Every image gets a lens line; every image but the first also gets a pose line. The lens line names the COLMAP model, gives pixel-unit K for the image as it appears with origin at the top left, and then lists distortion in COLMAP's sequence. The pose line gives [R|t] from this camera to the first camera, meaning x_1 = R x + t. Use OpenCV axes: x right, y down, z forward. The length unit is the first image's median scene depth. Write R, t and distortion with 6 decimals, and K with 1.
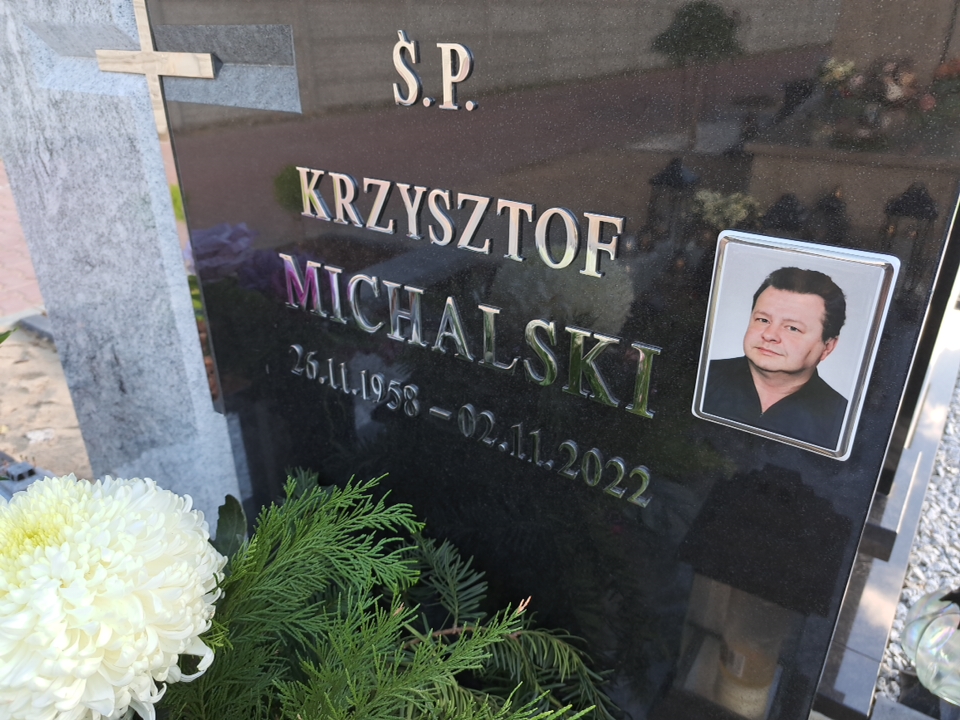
lens RADIAL K [[700.1, 0, 480.1], [0, 700.1, 357.3], [0, 0, 1]] dist [0.040818, -0.027872]
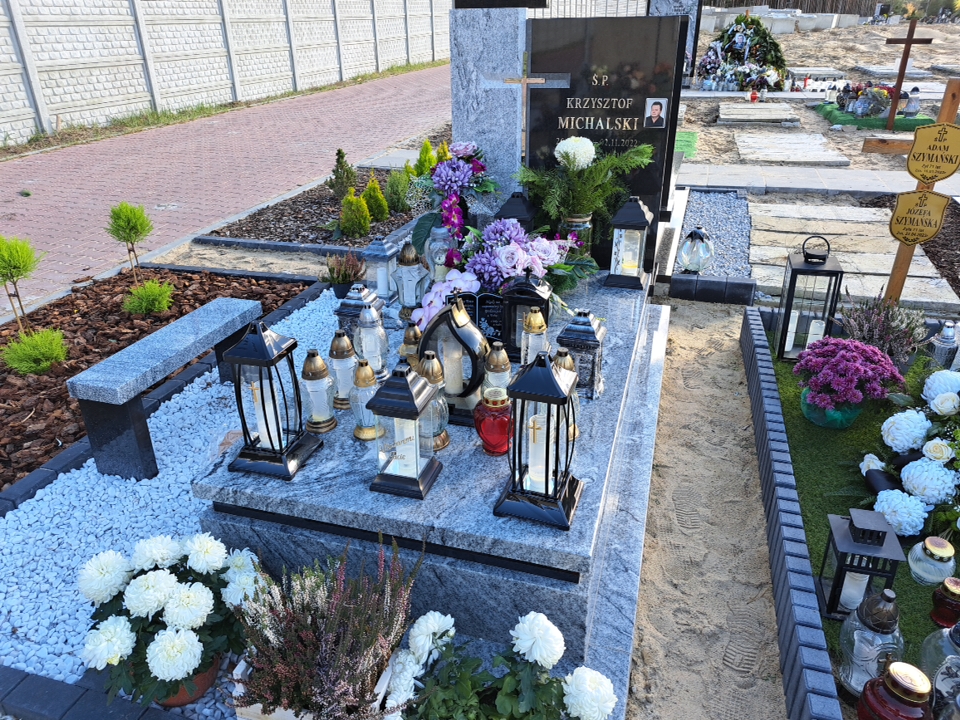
lens RADIAL K [[700.1, 0, 479.7], [0, 700.1, 361.2], [0, 0, 1]] dist [0.040818, -0.027872]
pose [[0.947434, -0.148934, 0.283174, -2.794584], [0.148700, 0.988628, 0.022447, 1.548306], [-0.283297, 0.020841, 0.958806, -4.072558]]
